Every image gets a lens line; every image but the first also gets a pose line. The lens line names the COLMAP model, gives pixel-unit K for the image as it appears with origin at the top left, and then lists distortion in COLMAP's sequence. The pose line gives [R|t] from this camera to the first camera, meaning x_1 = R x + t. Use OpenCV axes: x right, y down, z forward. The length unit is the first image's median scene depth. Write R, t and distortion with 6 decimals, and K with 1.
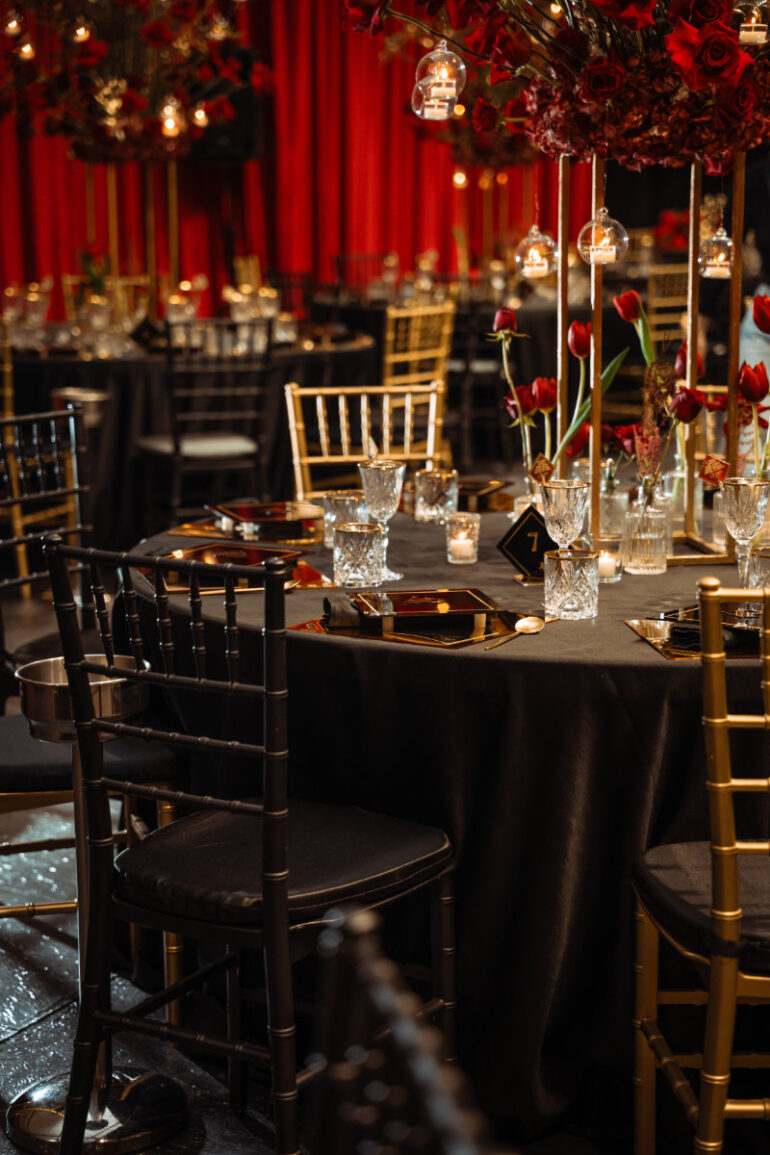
lens RADIAL K [[2256.2, 0, 387.8], [0, 2256.2, 576.3], [0, 0, 1]] dist [0.237522, 0.000000]
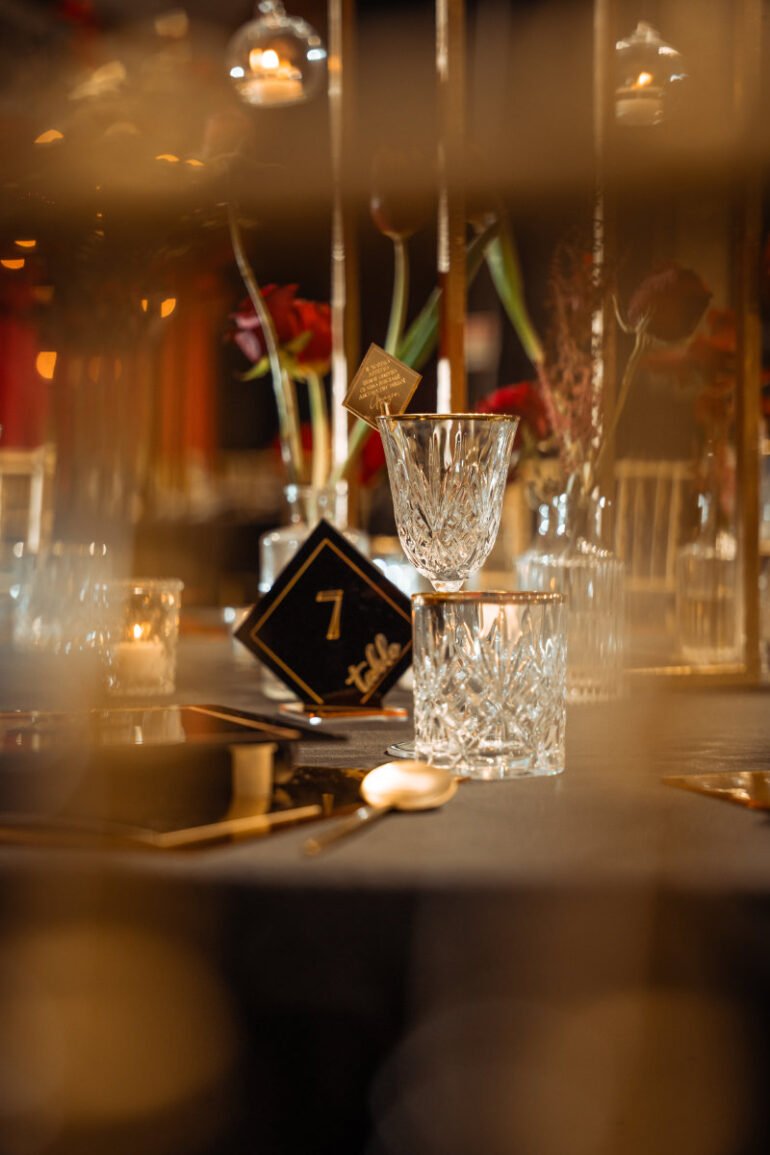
lens RADIAL K [[2256.2, 0, 383.8], [0, 2256.2, 581.0], [0, 0, 1]] dist [0.237522, 0.000000]
pose [[0.984197, -0.003773, 0.177037, 0.002687], [0.026964, 0.991308, -0.128773, 0.024581], [-0.175012, 0.131511, 0.975744, 0.495464]]
